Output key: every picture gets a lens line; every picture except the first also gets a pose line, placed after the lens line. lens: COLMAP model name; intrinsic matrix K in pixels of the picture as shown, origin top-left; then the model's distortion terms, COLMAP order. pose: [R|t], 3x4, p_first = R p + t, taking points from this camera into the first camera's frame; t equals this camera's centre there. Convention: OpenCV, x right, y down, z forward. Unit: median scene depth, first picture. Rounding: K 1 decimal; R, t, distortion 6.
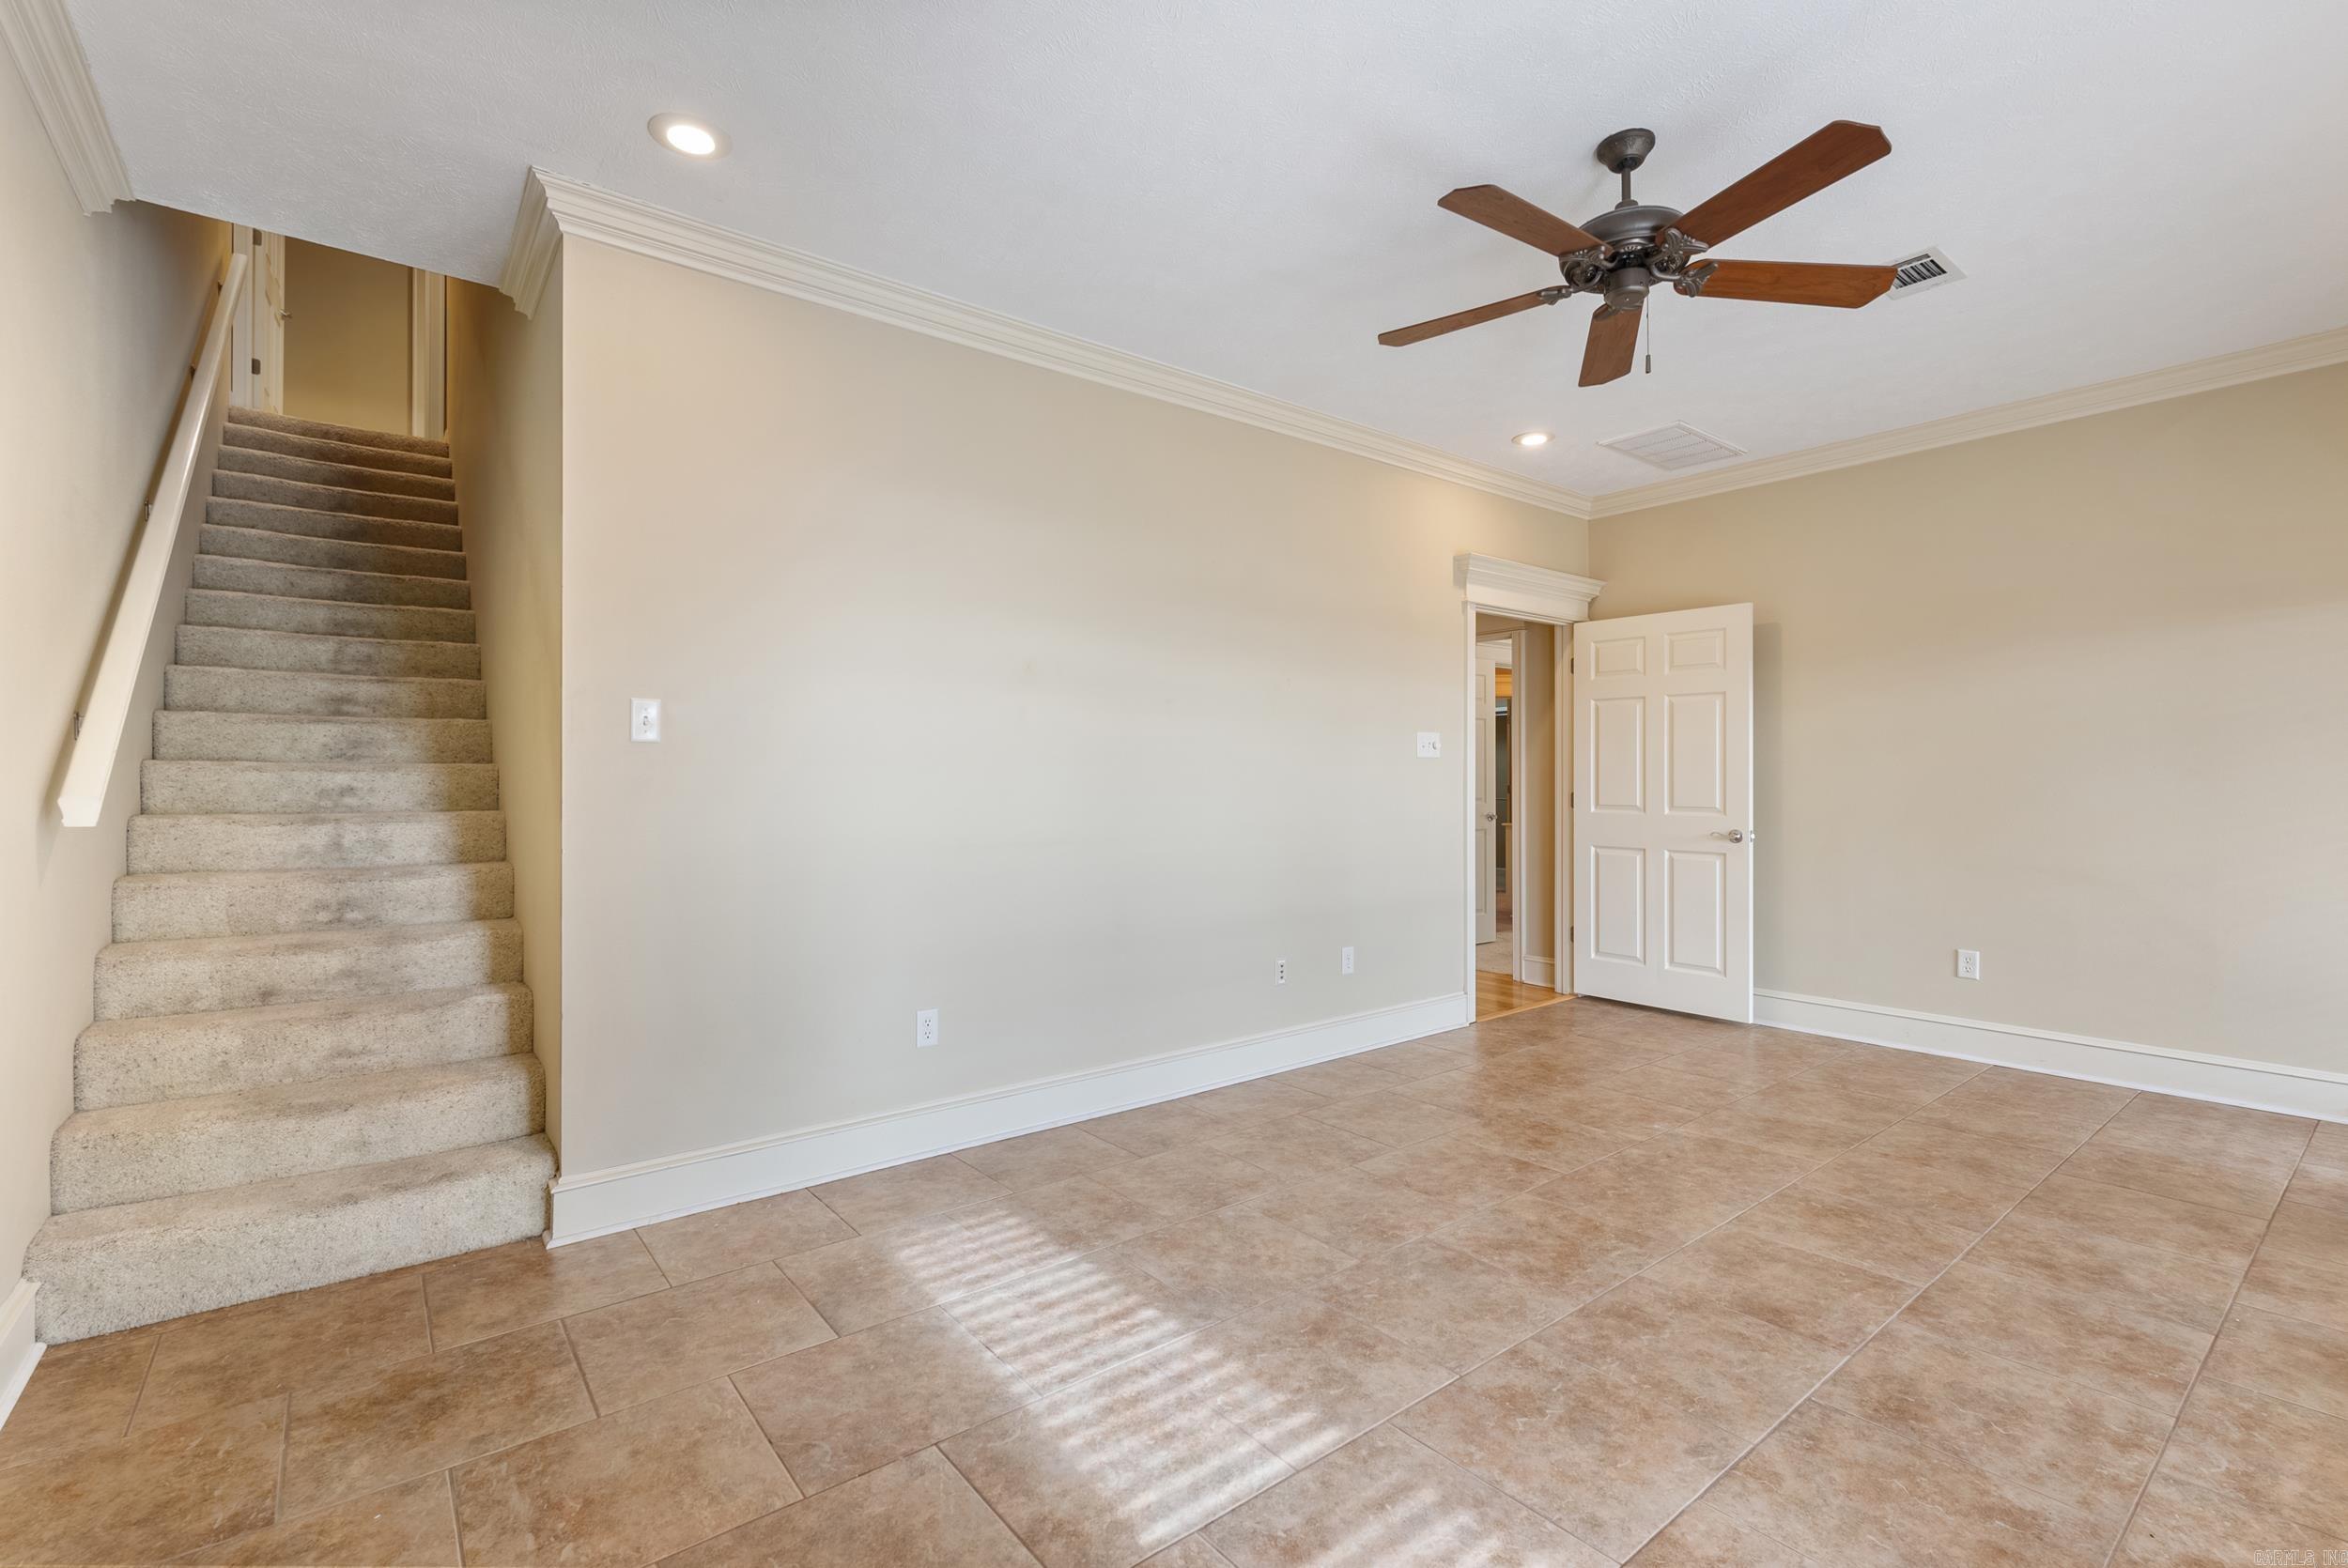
lens RADIAL K [[1041.0, 0, 1175.4], [0, 1041.0, 773.0], [0, 0, 1]] dist [-0.007980, 0.001157]
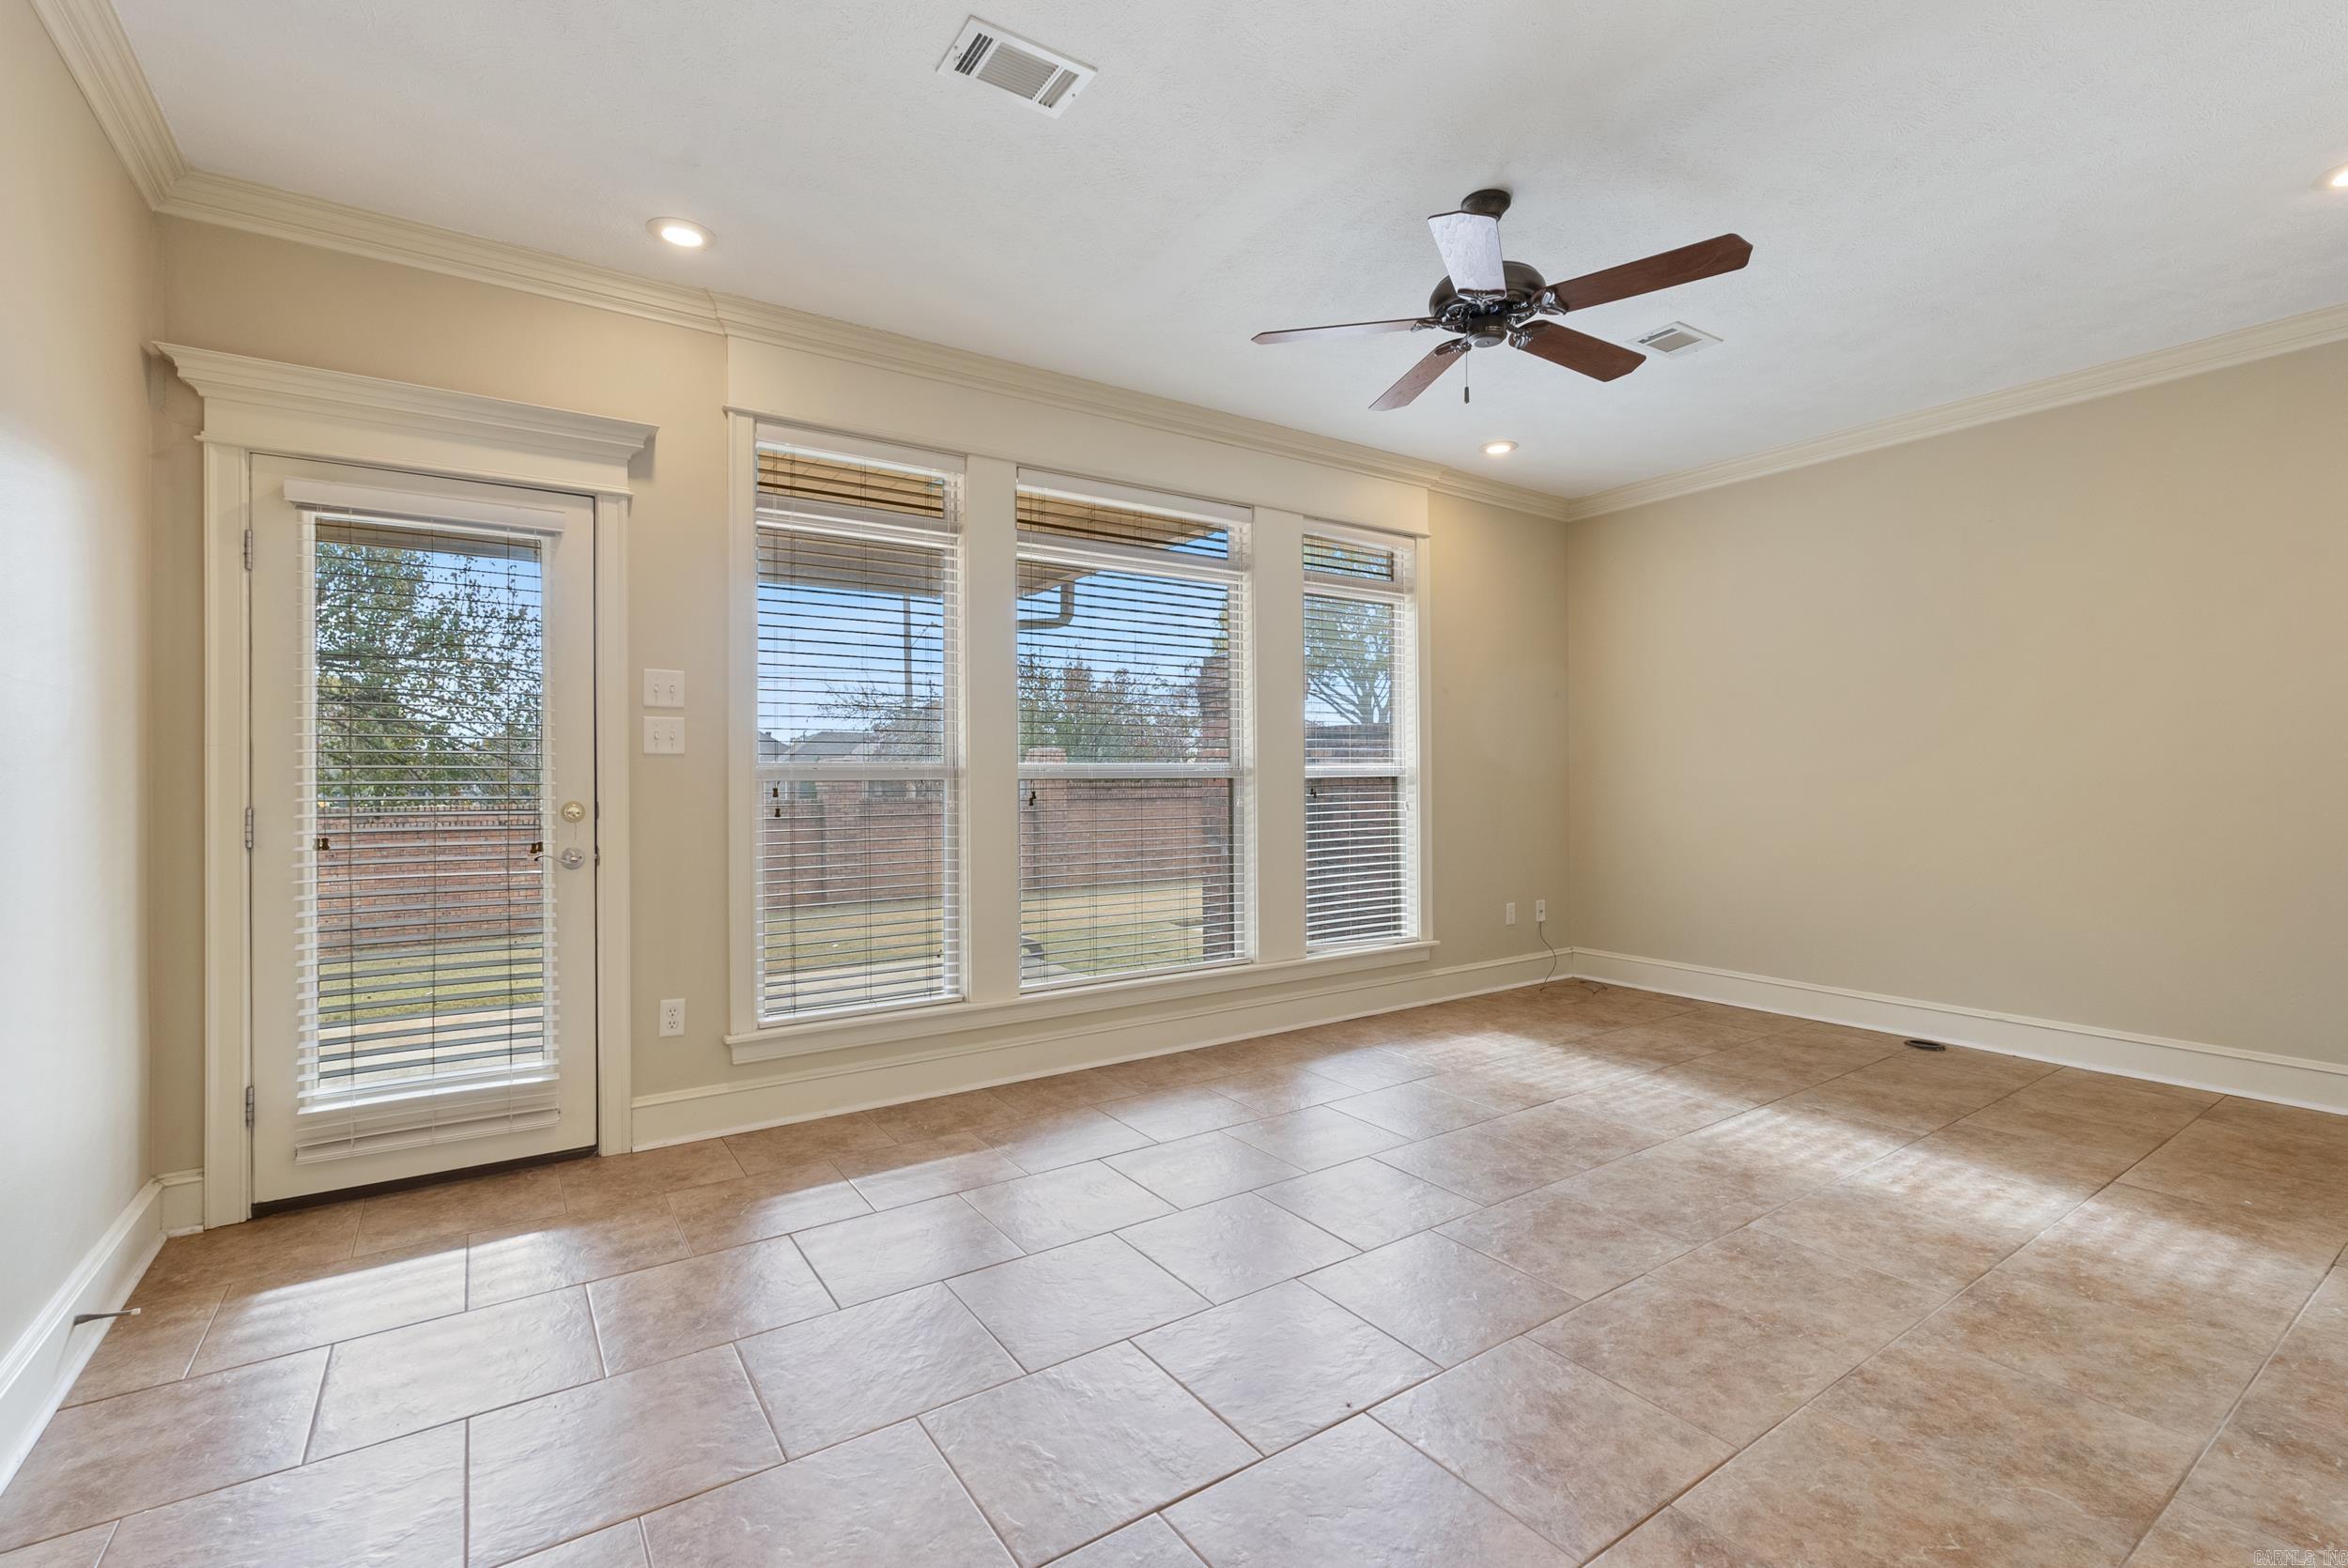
lens RADIAL K [[1041.0, 0, 1167.3], [0, 1041.0, 777.8], [0, 0, 1]] dist [-0.007980, 0.001157]
pose [[-0.996846, 0.009005, 0.078854, 0.755127], [0.008116, 0.999900, -0.011584, 0.025303], [-0.078950, -0.010907, -0.996819, 2.335570]]
